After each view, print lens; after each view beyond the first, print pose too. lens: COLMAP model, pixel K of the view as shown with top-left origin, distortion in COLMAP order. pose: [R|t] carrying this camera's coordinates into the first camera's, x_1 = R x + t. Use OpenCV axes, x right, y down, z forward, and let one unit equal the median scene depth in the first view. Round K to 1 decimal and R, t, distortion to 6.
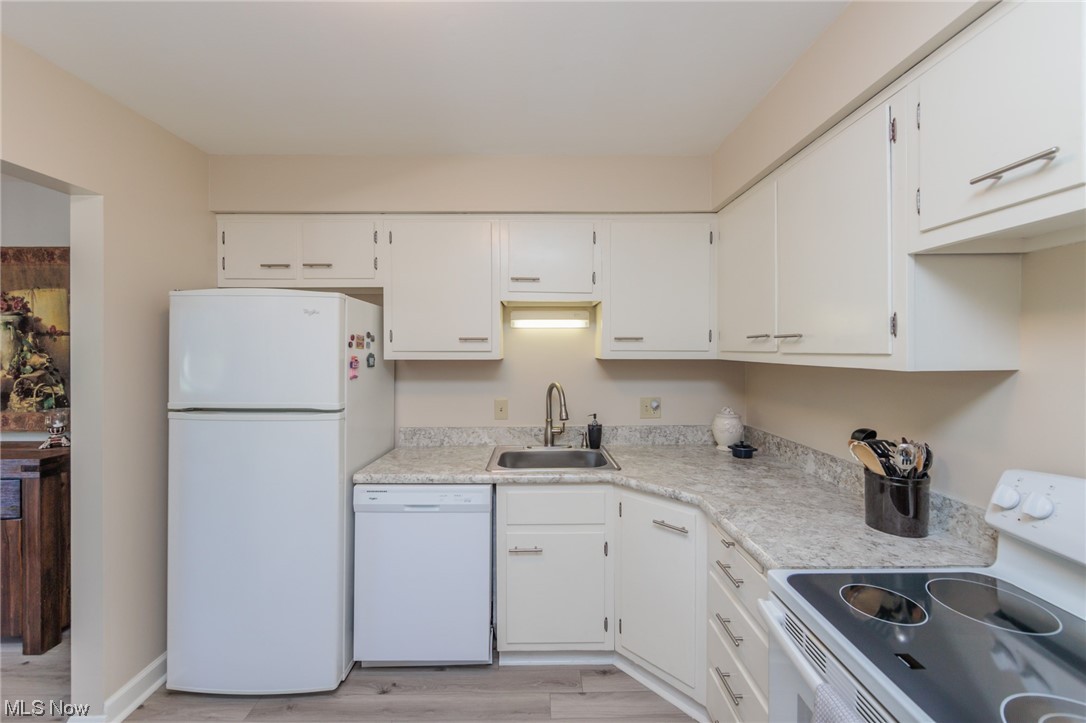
lens RADIAL K [[425.7, 0, 540.5], [0, 425.7, 353.5], [0, 0, 1]] dist [-0.002330, -0.000177]
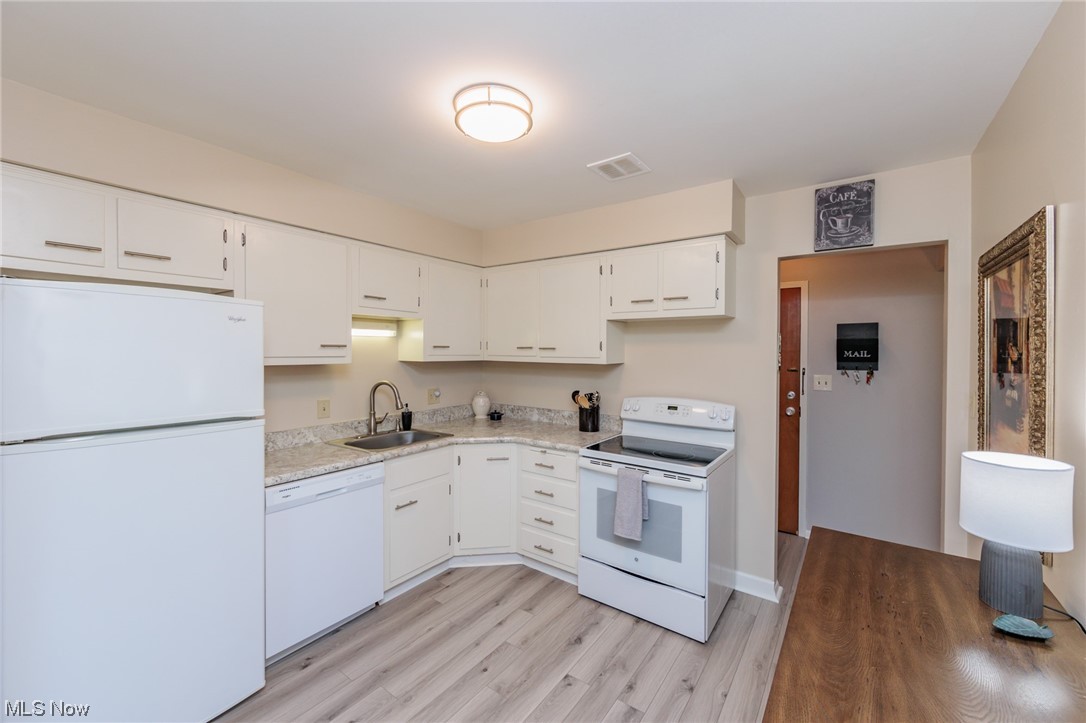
lens RADIAL K [[428.9, 0, 547.8], [0, 428.9, 356.6], [0, 0, 1]] dist [0.000093, -0.000059]
pose [[0.591700, -0.008511, 0.806113, -0.795120], [0.001470, 0.999954, 0.009479, -0.016424], [-0.806157, -0.004423, 0.591686, -0.147864]]
